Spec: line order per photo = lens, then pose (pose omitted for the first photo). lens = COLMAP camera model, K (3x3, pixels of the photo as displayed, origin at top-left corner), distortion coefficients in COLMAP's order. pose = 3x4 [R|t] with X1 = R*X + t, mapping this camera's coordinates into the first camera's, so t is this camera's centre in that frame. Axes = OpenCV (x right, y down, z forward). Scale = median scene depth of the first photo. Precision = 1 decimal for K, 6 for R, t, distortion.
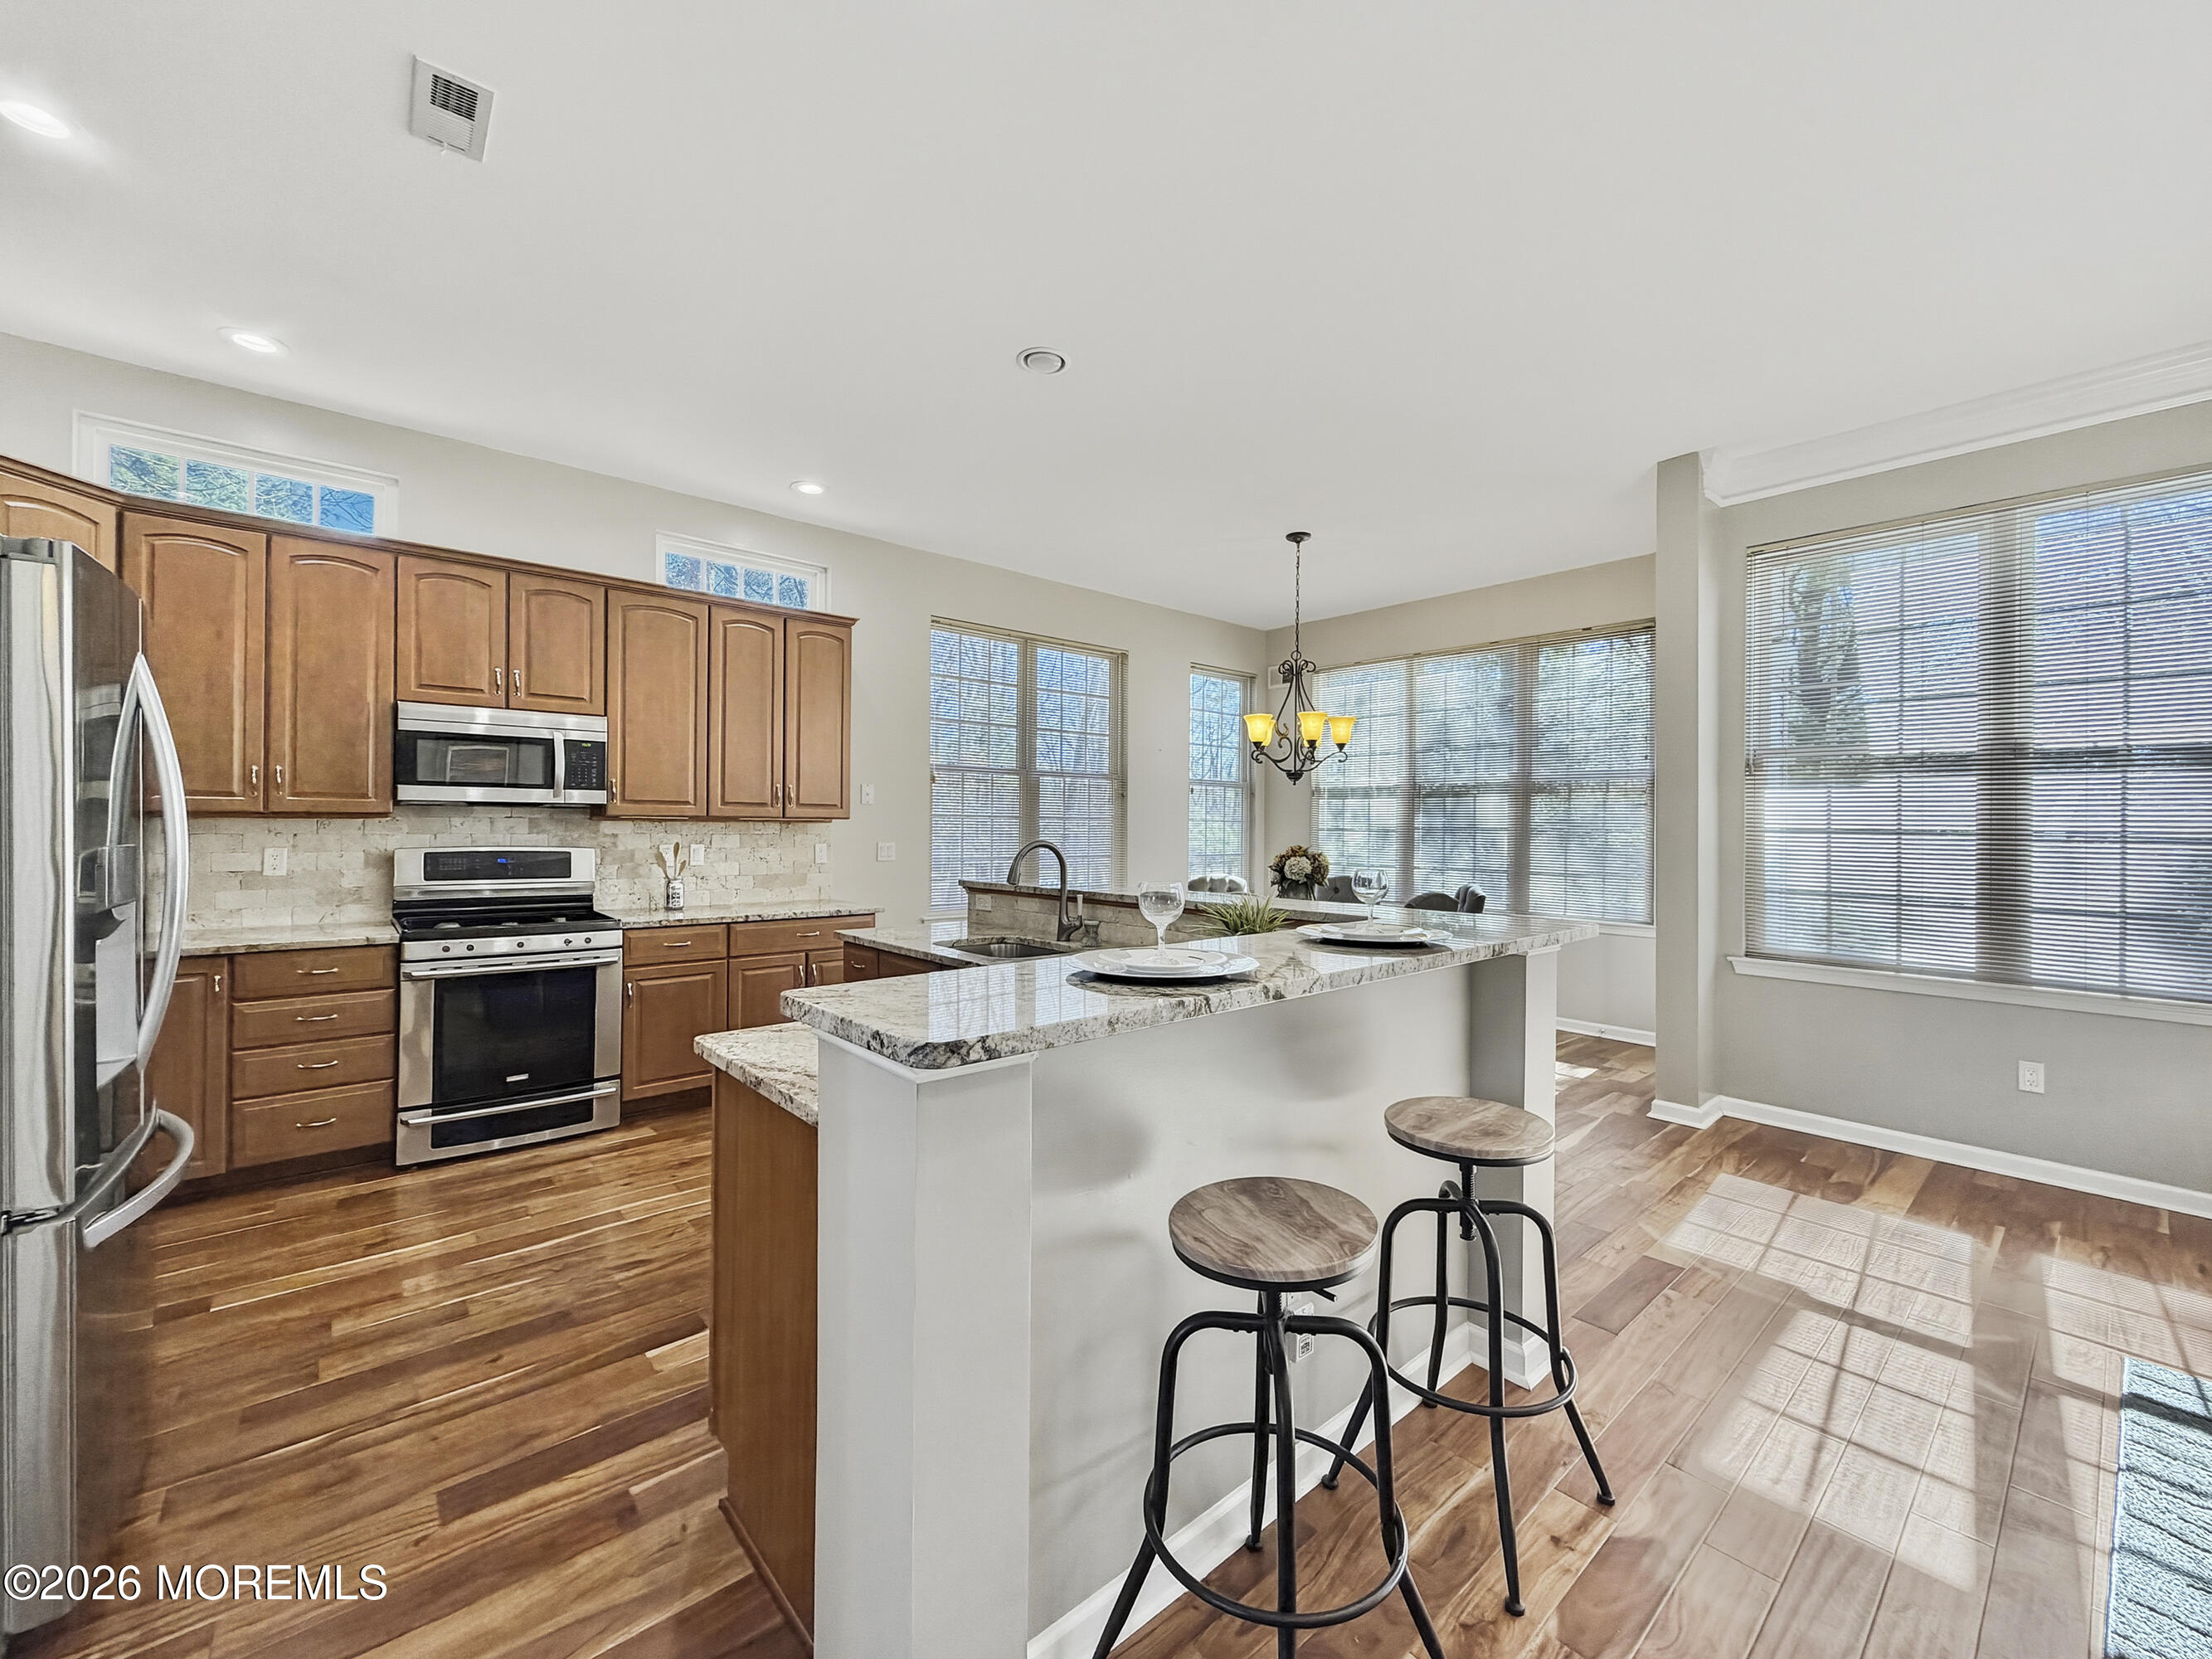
lens RADIAL K [[893.0, 0, 1098.5], [0, 893.0, 829.0], [0, 0, 1]] dist [-0.005993, 0.001103]
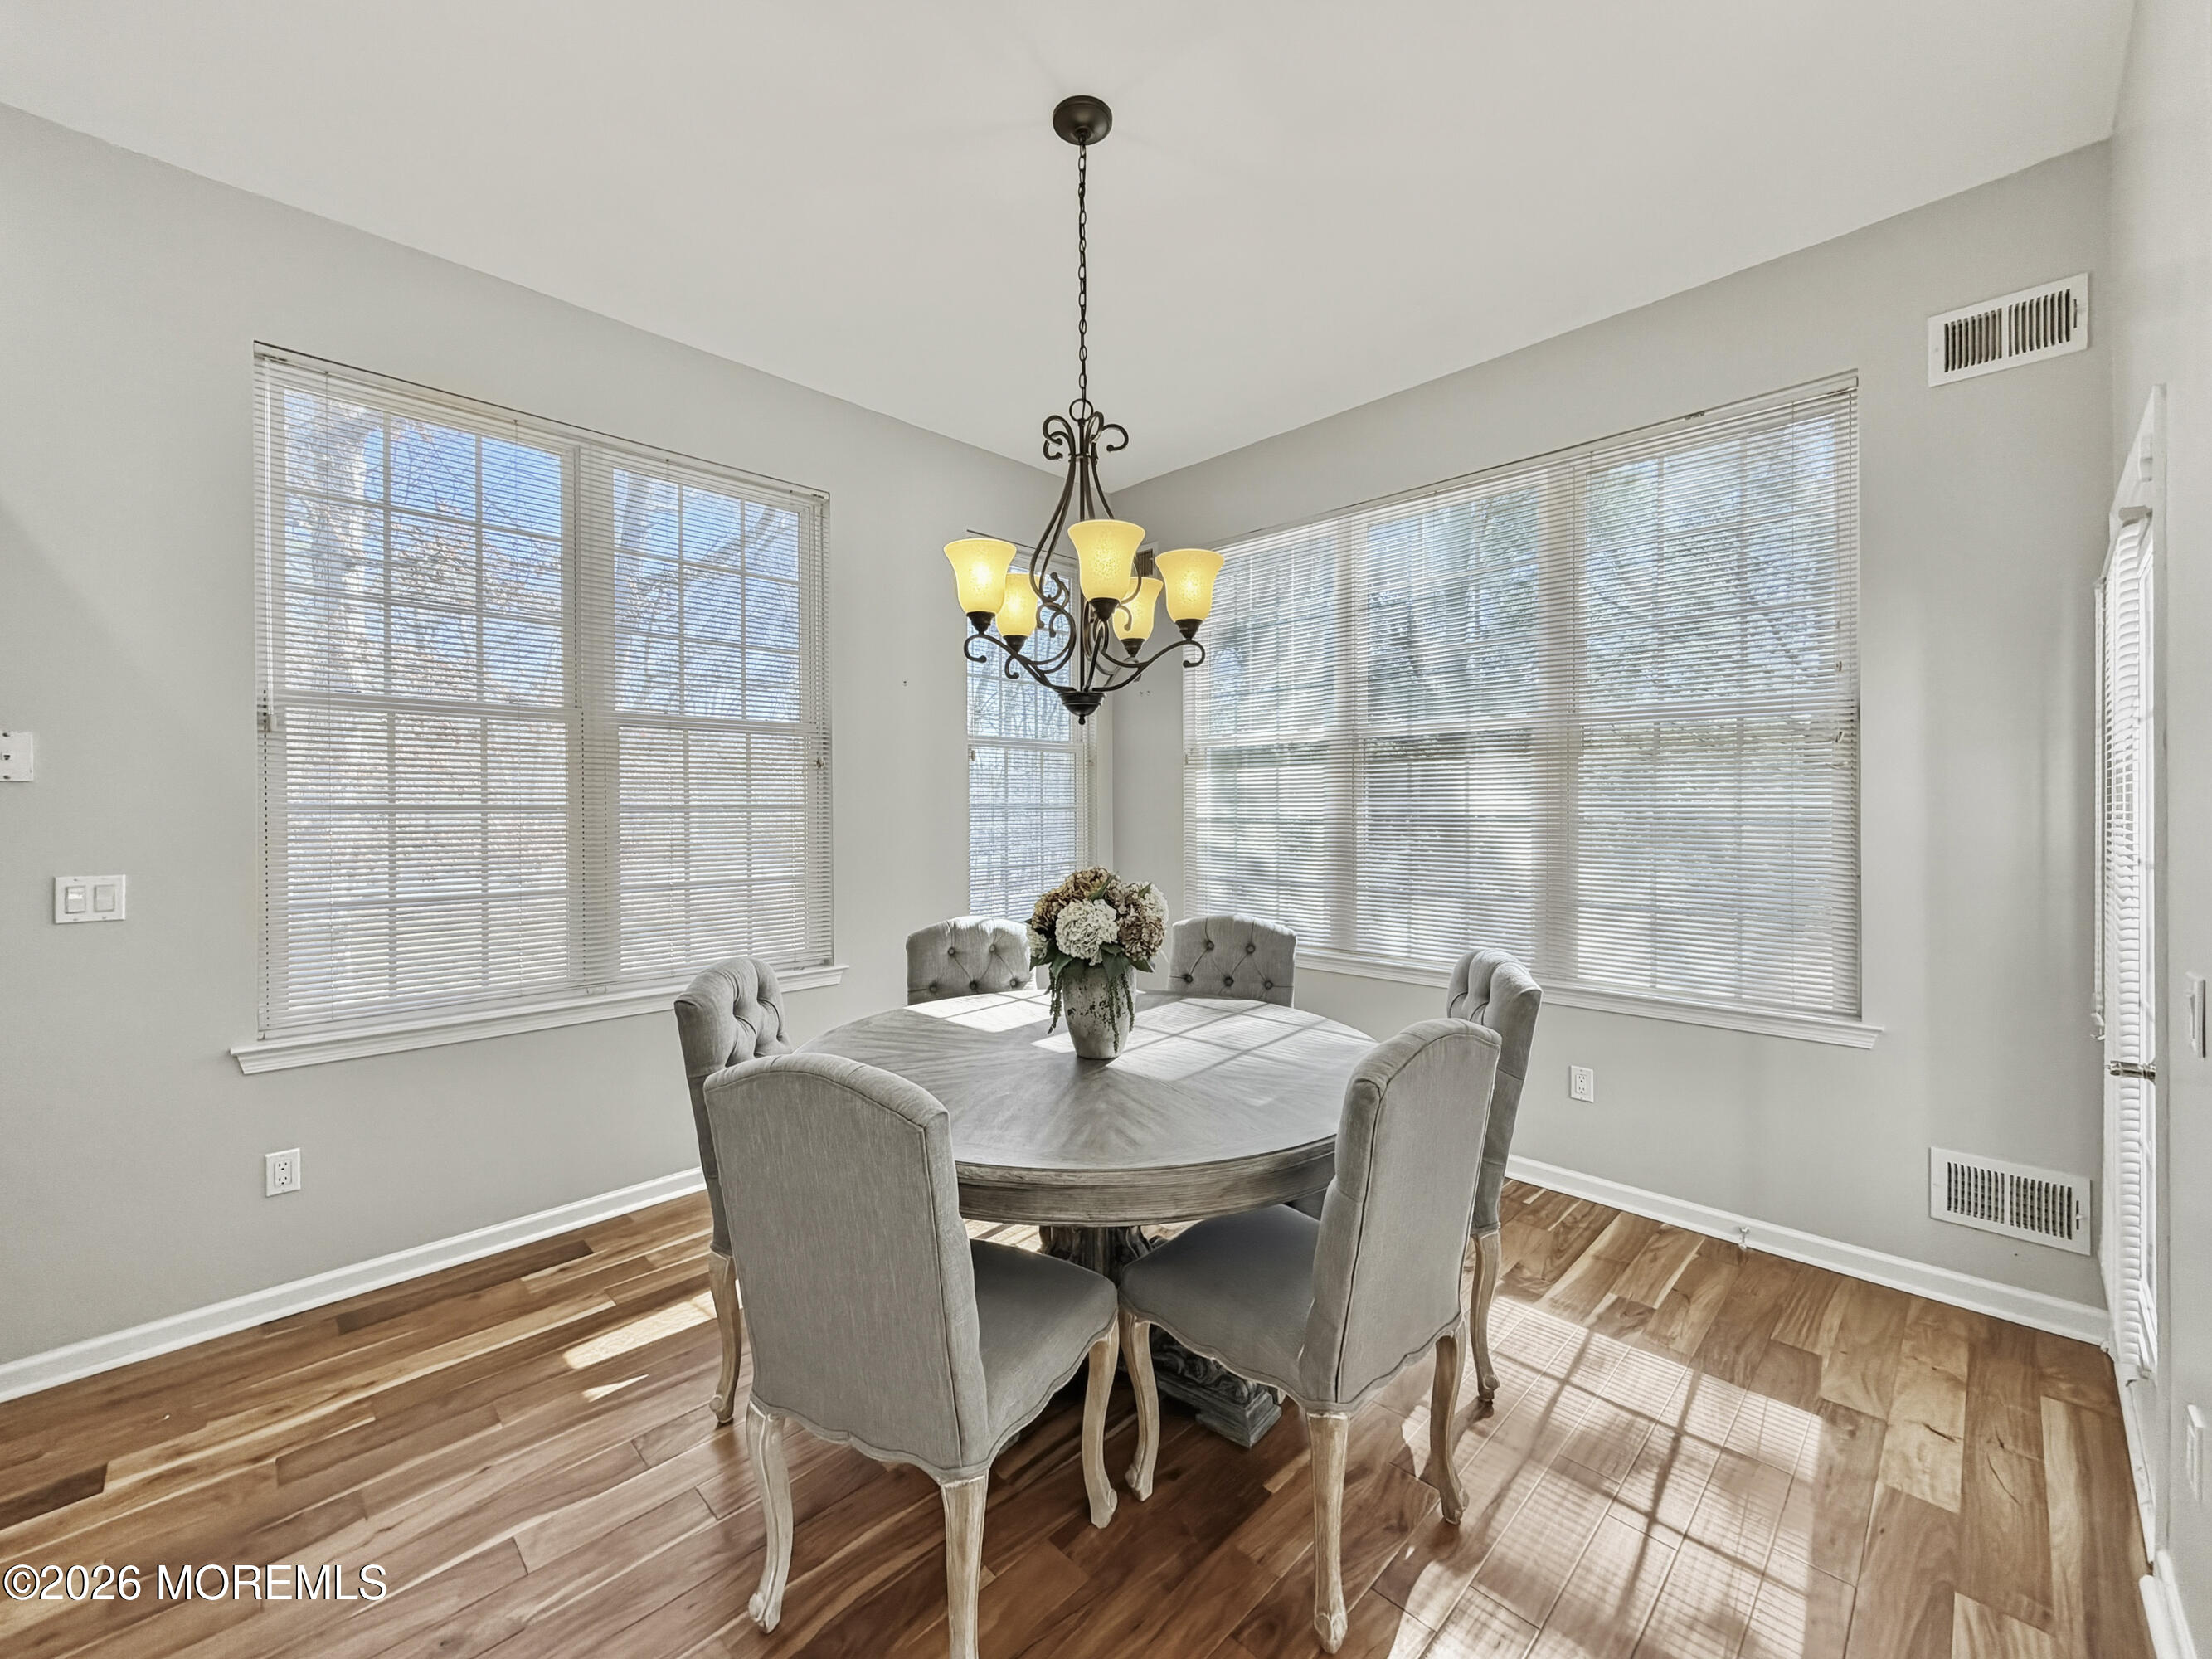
lens RADIAL K [[893.0, 0, 1109.7], [0, 893.0, 813.2], [0, 0, 1]] dist [-0.005993, 0.001103]
pose [[0.996435, -0.011863, 0.083522, 0.201549], [0.011909, 0.999929, -0.000055, -0.008250], [-0.083516, 0.001049, 0.996506, 0.597397]]
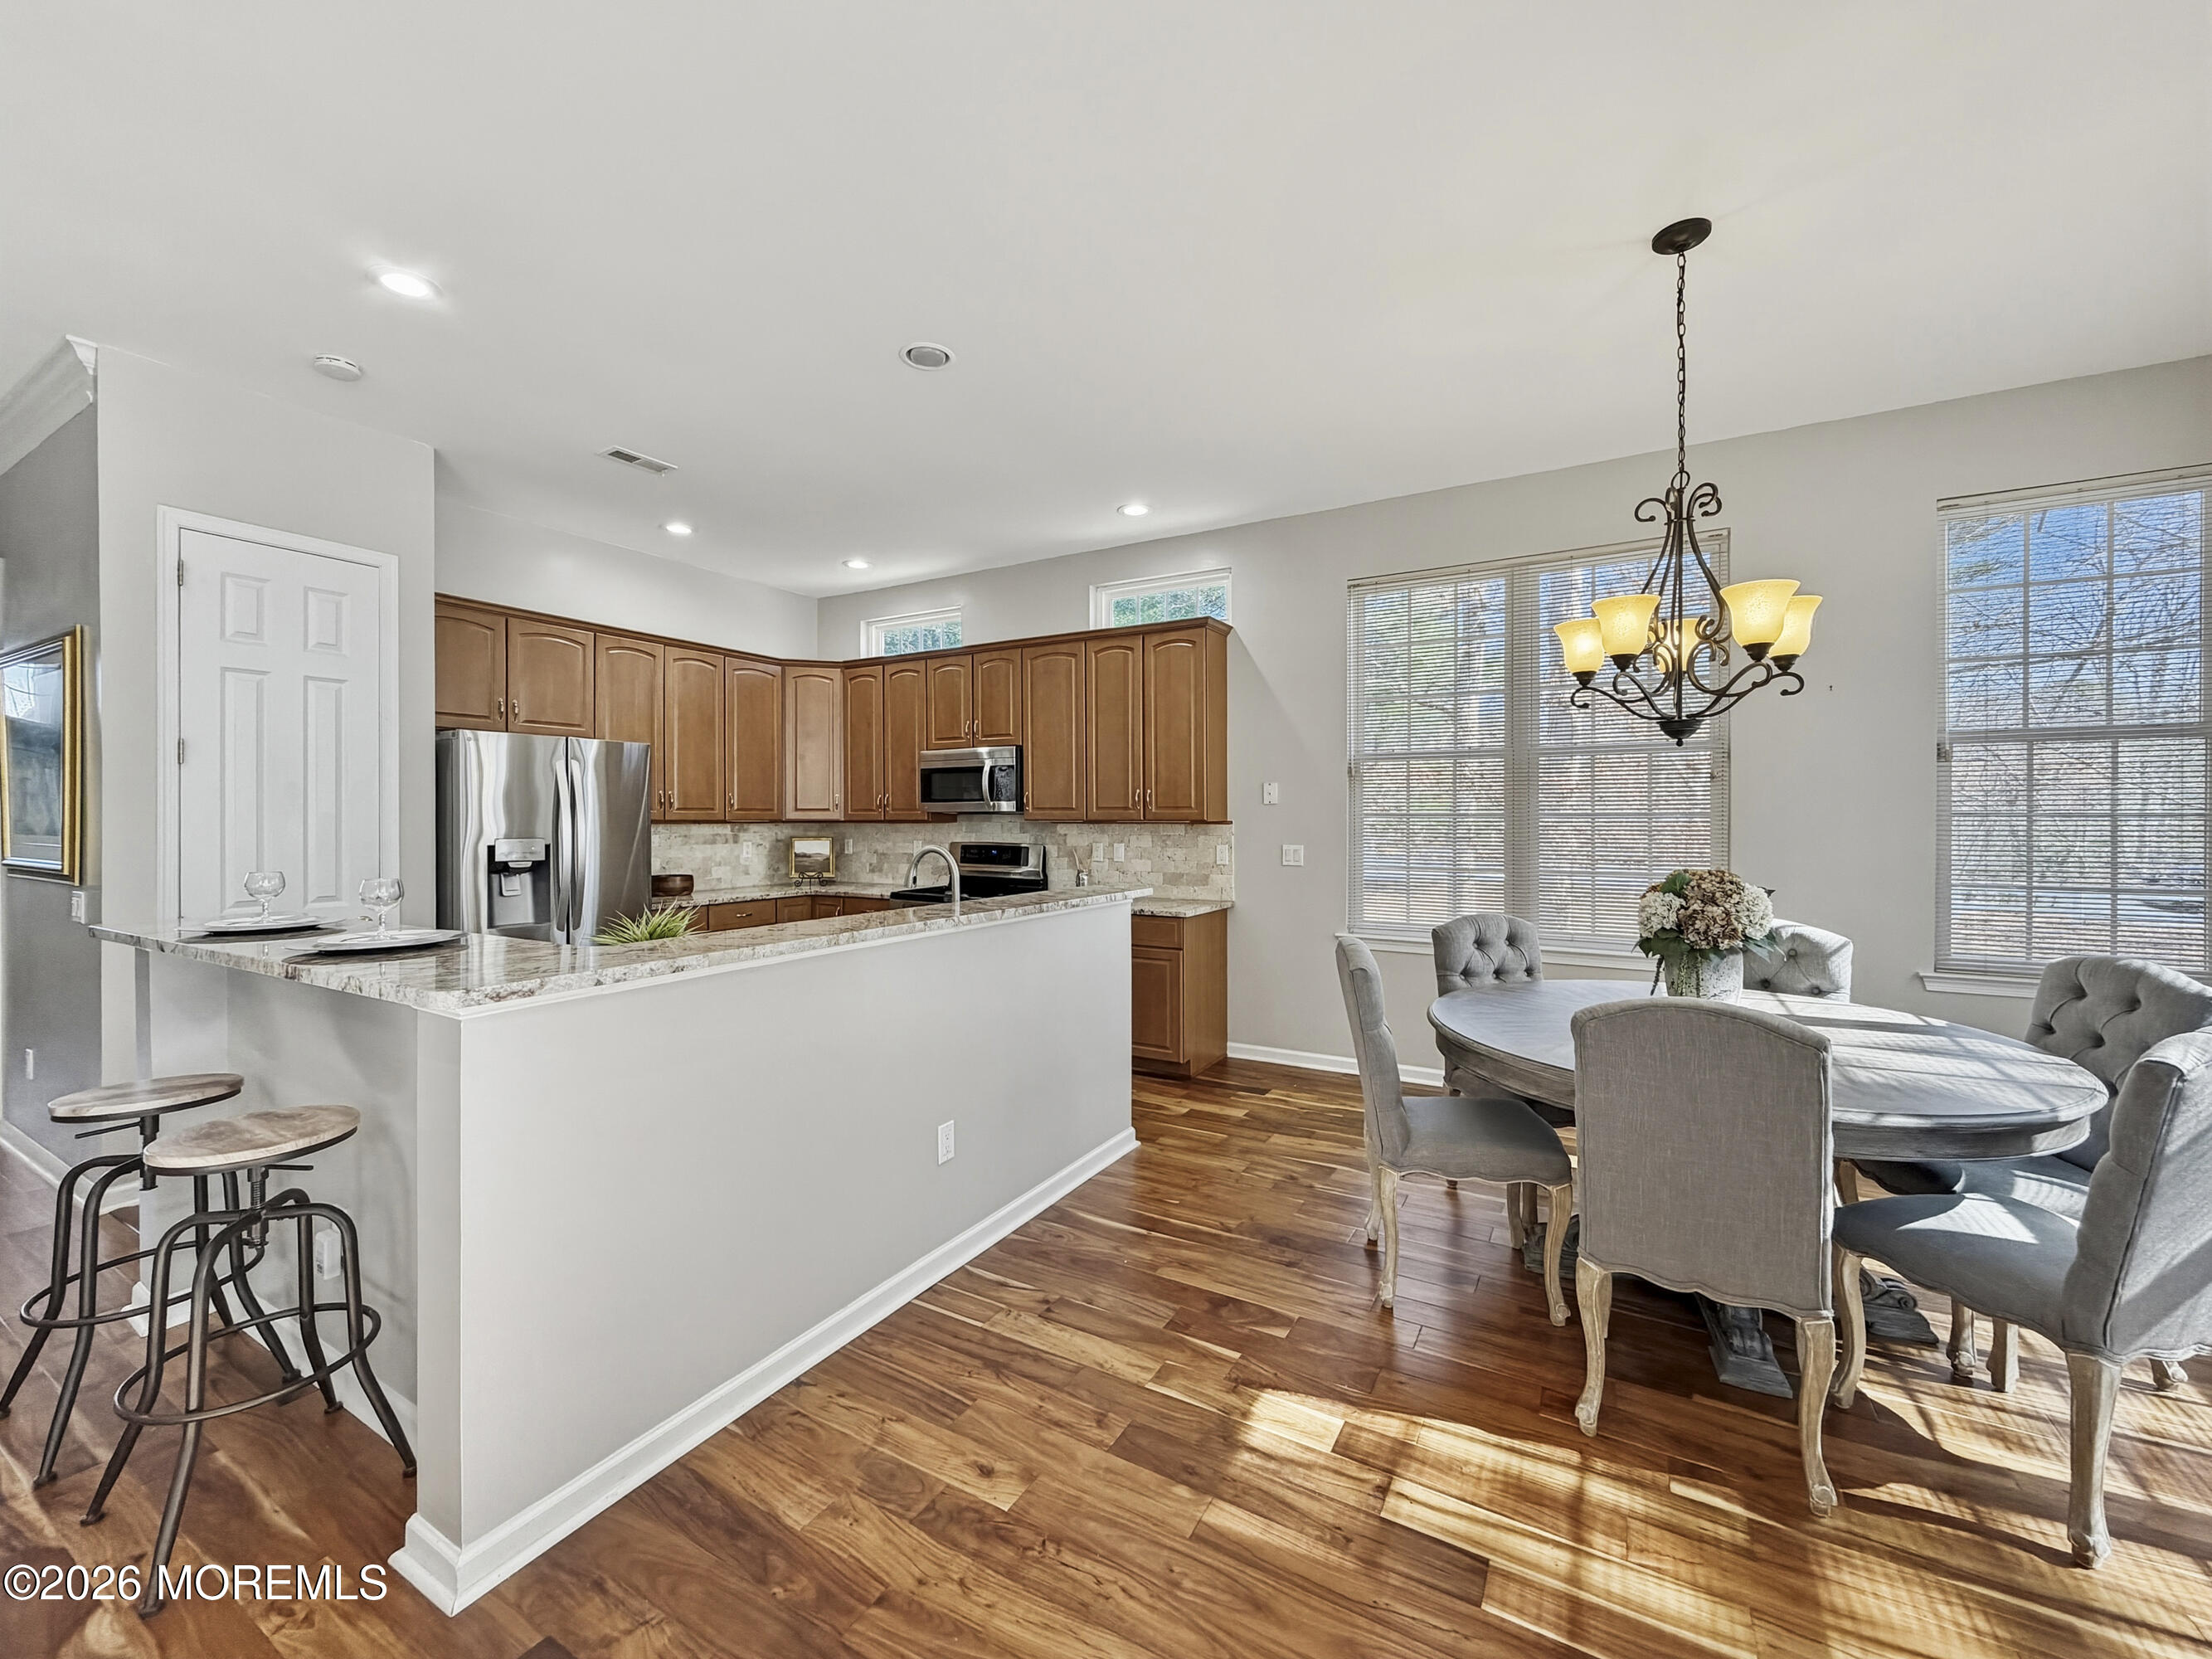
lens RADIAL K [[893.0, 0, 1096.7], [0, 893.0, 814.9], [0, 0, 1]] dist [-0.005993, 0.001103]
pose [[0.318675, -0.011726, -0.947791, 0.590604], [-0.002697, 0.999908, -0.013277, -0.004233], [0.947860, 0.006787, 0.318614, 0.550697]]
